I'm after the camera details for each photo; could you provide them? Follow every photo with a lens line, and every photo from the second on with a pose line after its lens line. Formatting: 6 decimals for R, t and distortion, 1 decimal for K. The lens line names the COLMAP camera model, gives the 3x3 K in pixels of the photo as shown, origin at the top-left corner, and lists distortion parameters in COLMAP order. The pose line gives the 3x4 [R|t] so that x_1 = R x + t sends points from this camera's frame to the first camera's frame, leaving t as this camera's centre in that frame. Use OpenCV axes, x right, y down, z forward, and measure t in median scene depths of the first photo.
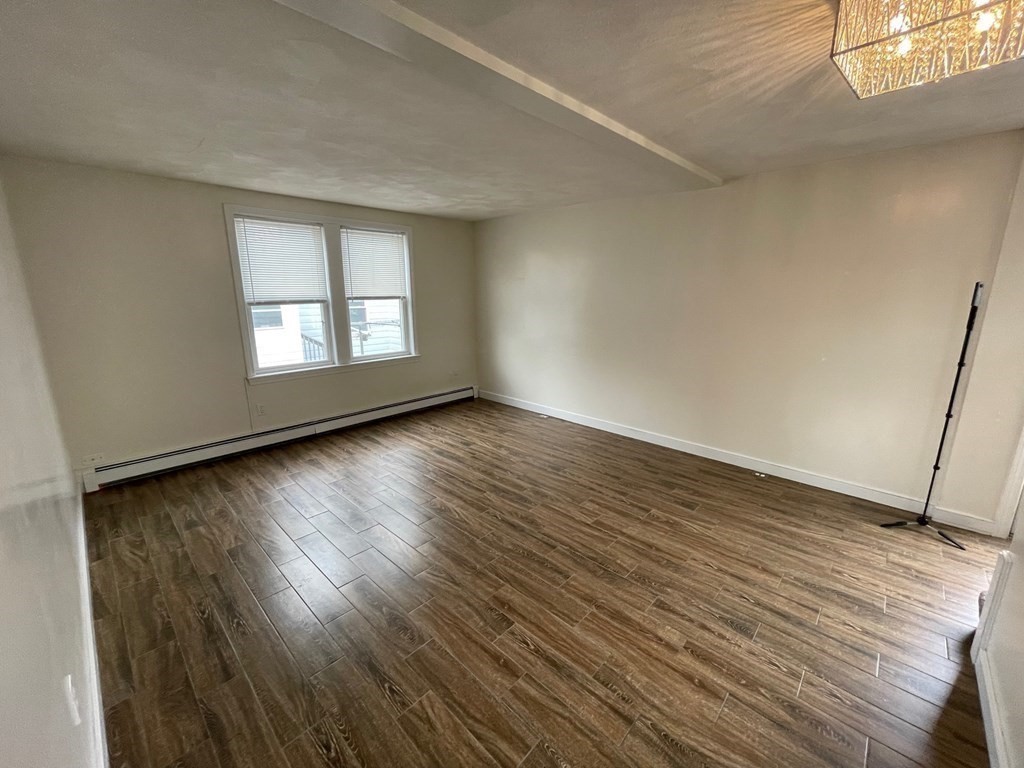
lens RADIAL K [[413.5, 0, 514.1], [0, 413.5, 378.2], [0, 0, 1]] dist [-0.003674, 0.000974]
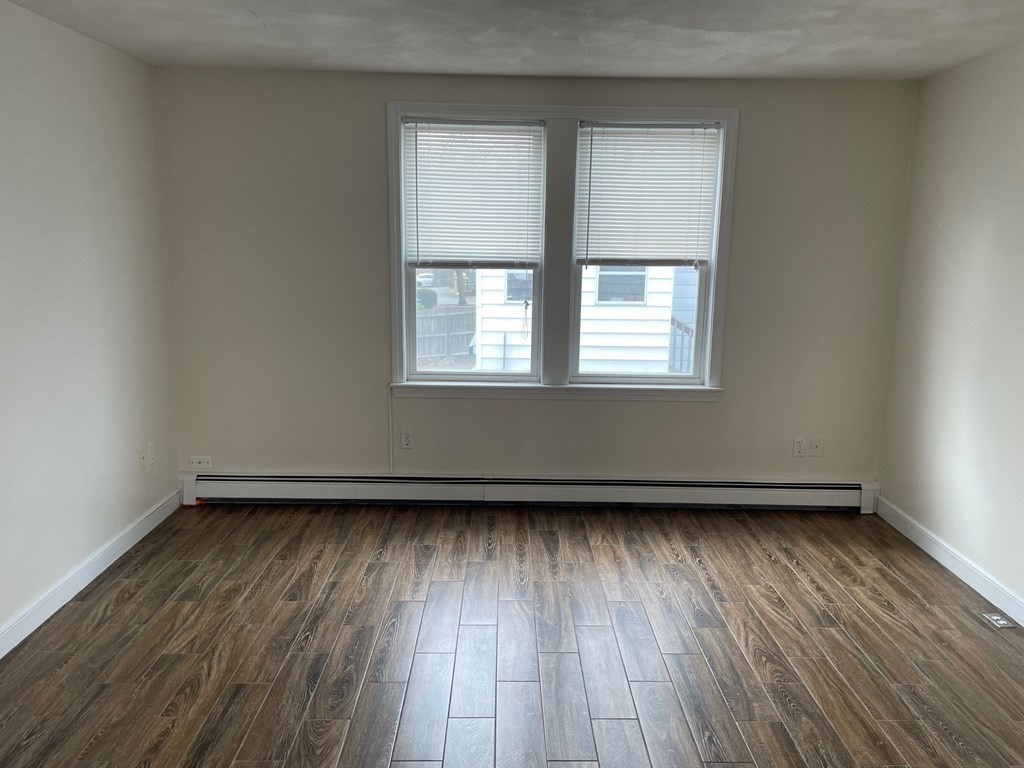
lens RADIAL K [[776.6, 0, 508.7], [0, 776.6, 386.8], [0, 0, 1]] dist [0.083087, -0.108007]
pose [[0.704010, 0.151143, -0.693921, 0.270838], [-0.168653, 0.984721, 0.043377, -0.075432], [0.689874, 0.086494, 0.718743, 0.287715]]
